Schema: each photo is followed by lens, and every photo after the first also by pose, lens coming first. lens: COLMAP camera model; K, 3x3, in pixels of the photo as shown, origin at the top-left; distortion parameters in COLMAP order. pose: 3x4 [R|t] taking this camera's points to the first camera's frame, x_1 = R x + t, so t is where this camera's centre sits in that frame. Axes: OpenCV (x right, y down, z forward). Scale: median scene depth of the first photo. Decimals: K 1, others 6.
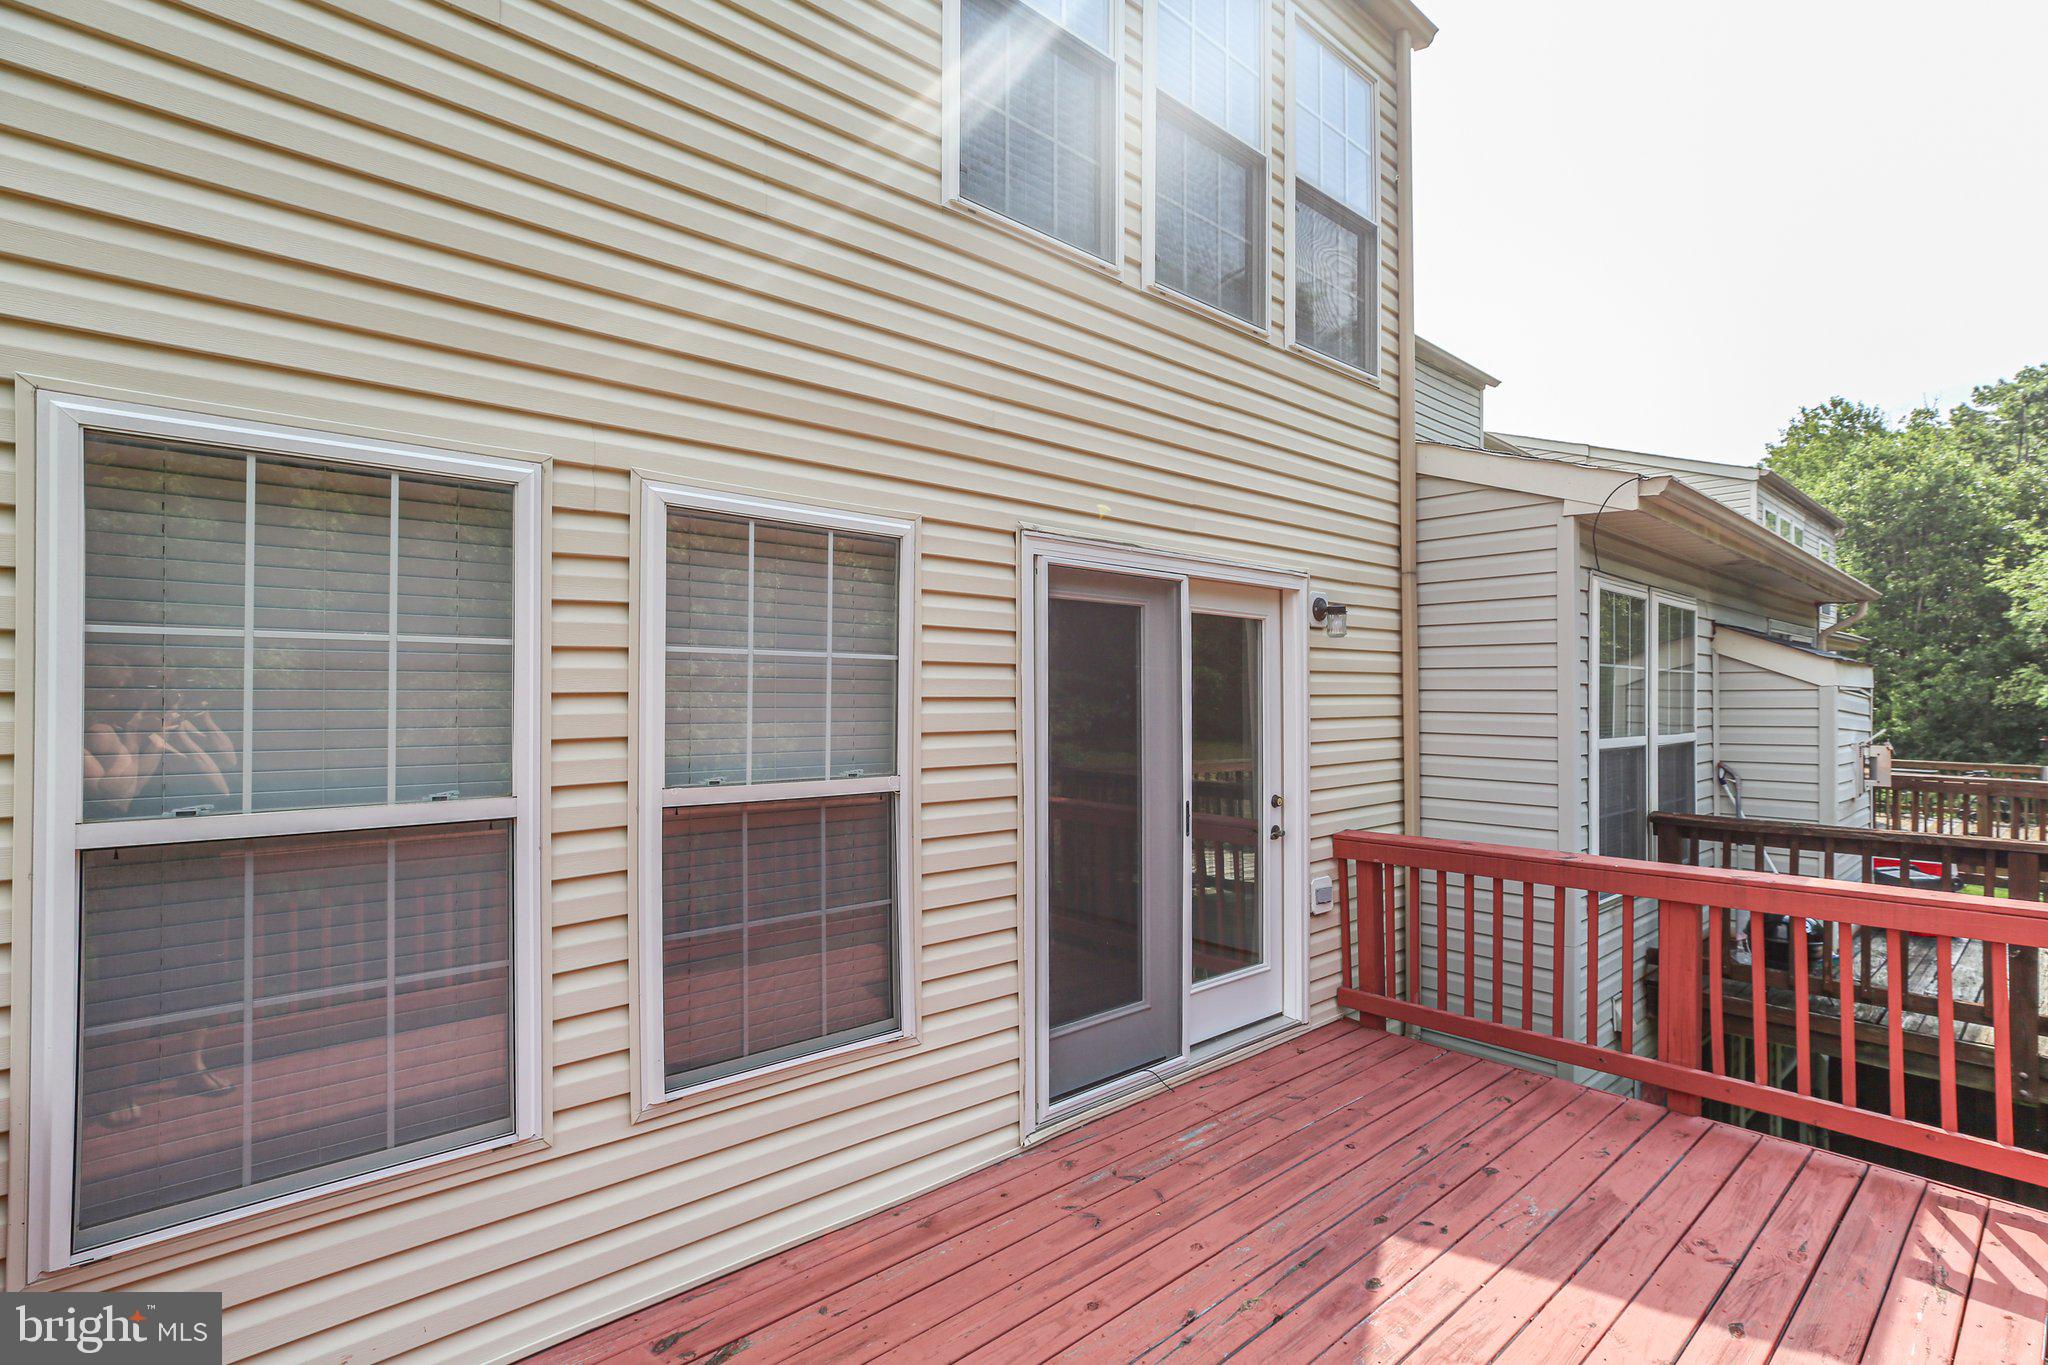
lens RADIAL K [[947.1, 0, 1089.7], [0, 947.1, 676.6], [0, 0, 1]] dist [-0.031611, 0.006887]
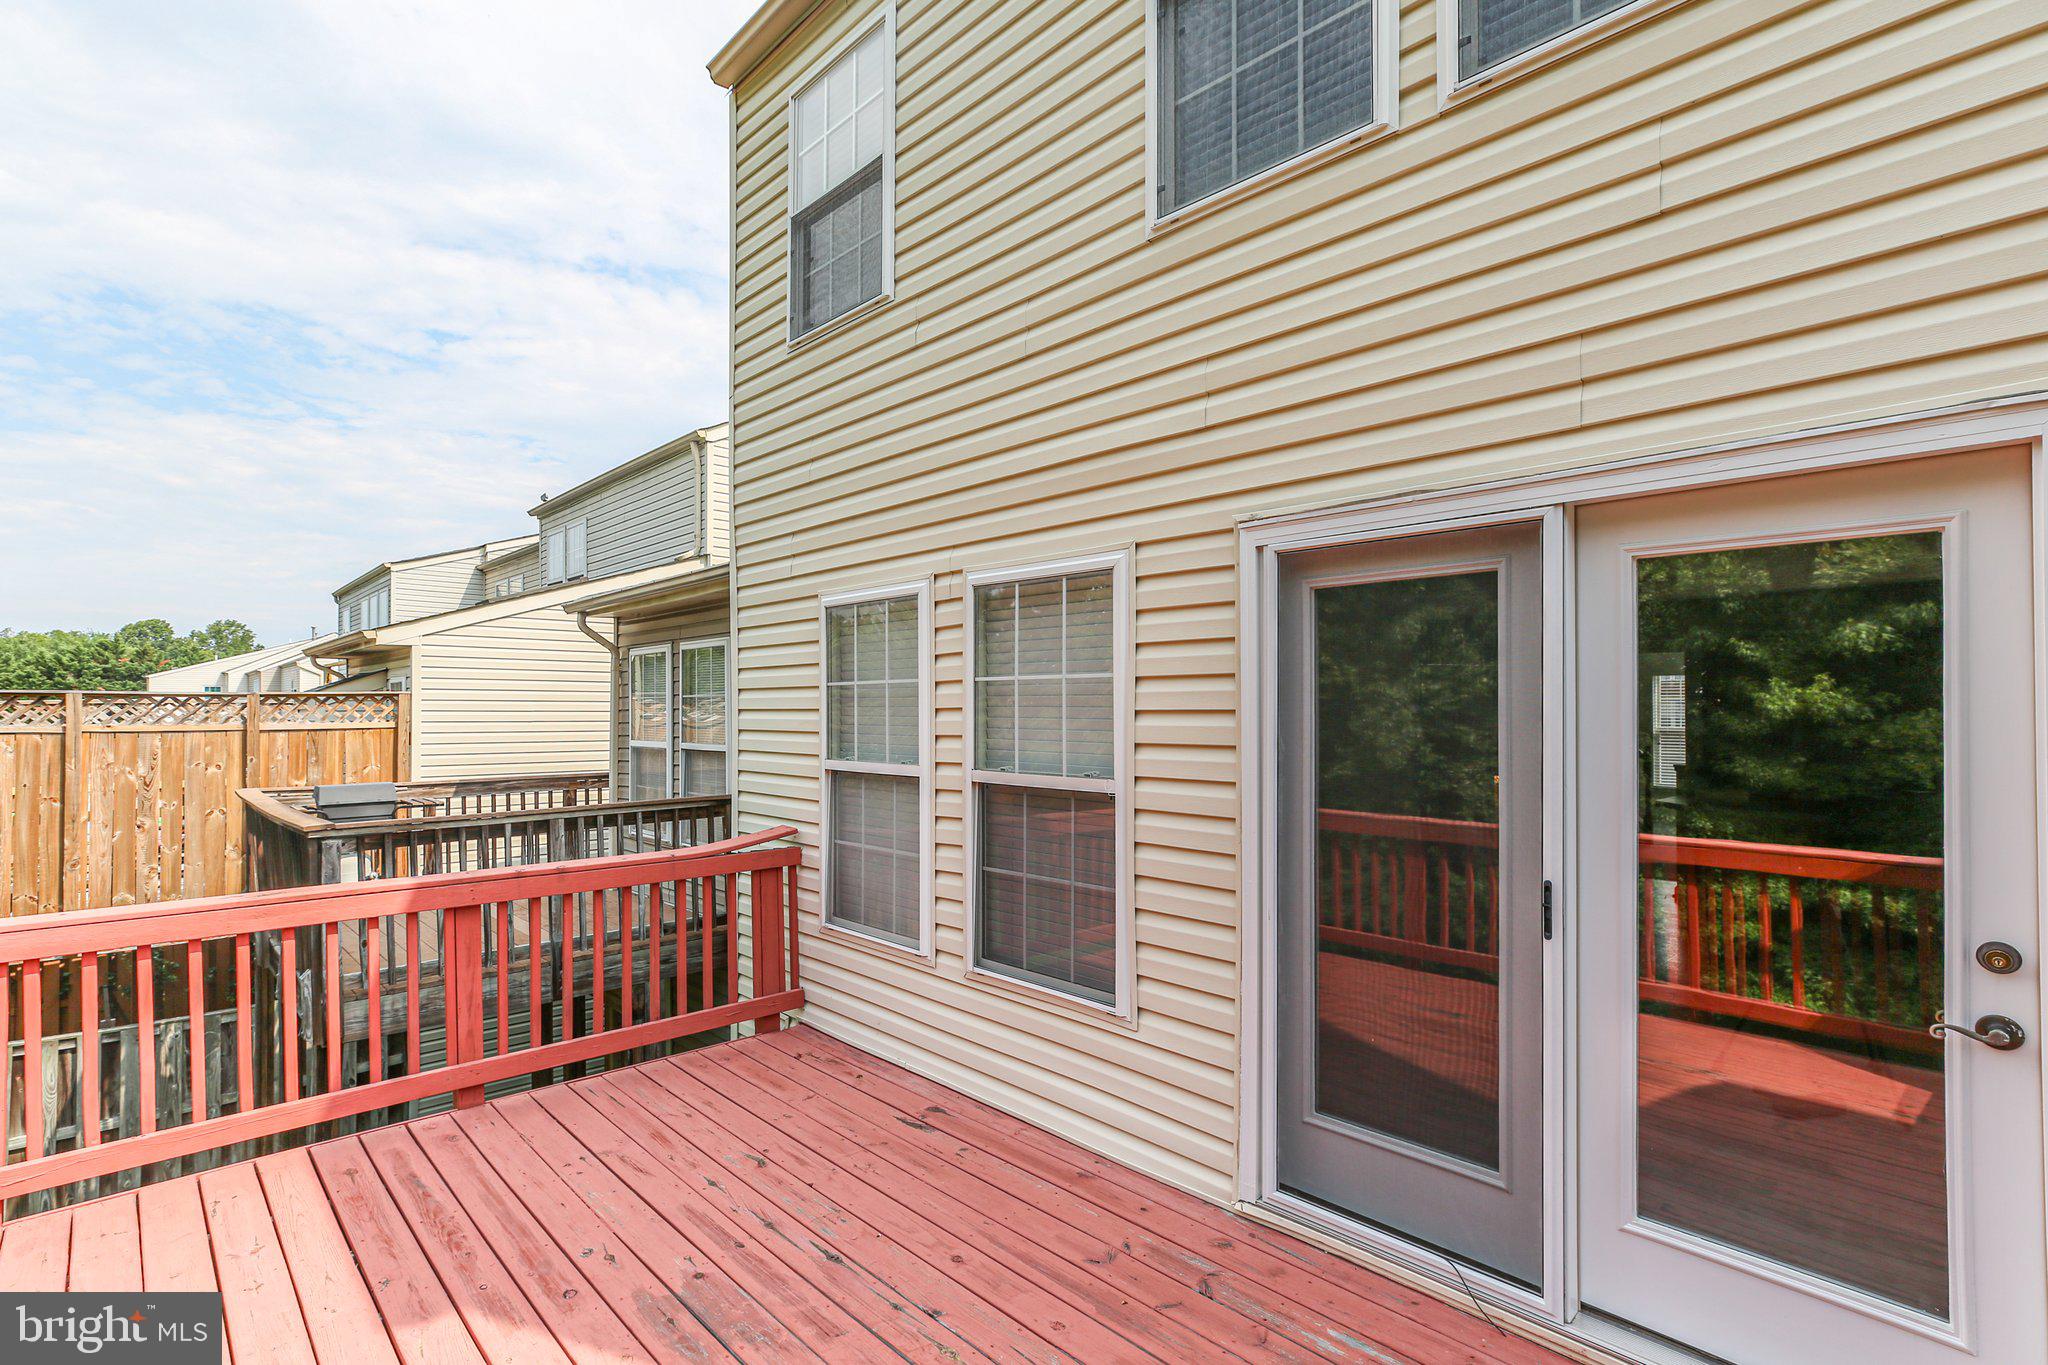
lens RADIAL K [[947.1, 0, 1039.4], [0, 947.1, 695.4], [0, 0, 1]] dist [-0.031611, 0.006887]
pose [[0.029030, -0.017978, -0.999417, 0.969867], [0.022353, 0.999600, -0.017332, 0.023157], [0.999329, -0.021837, 0.029420, 0.927892]]
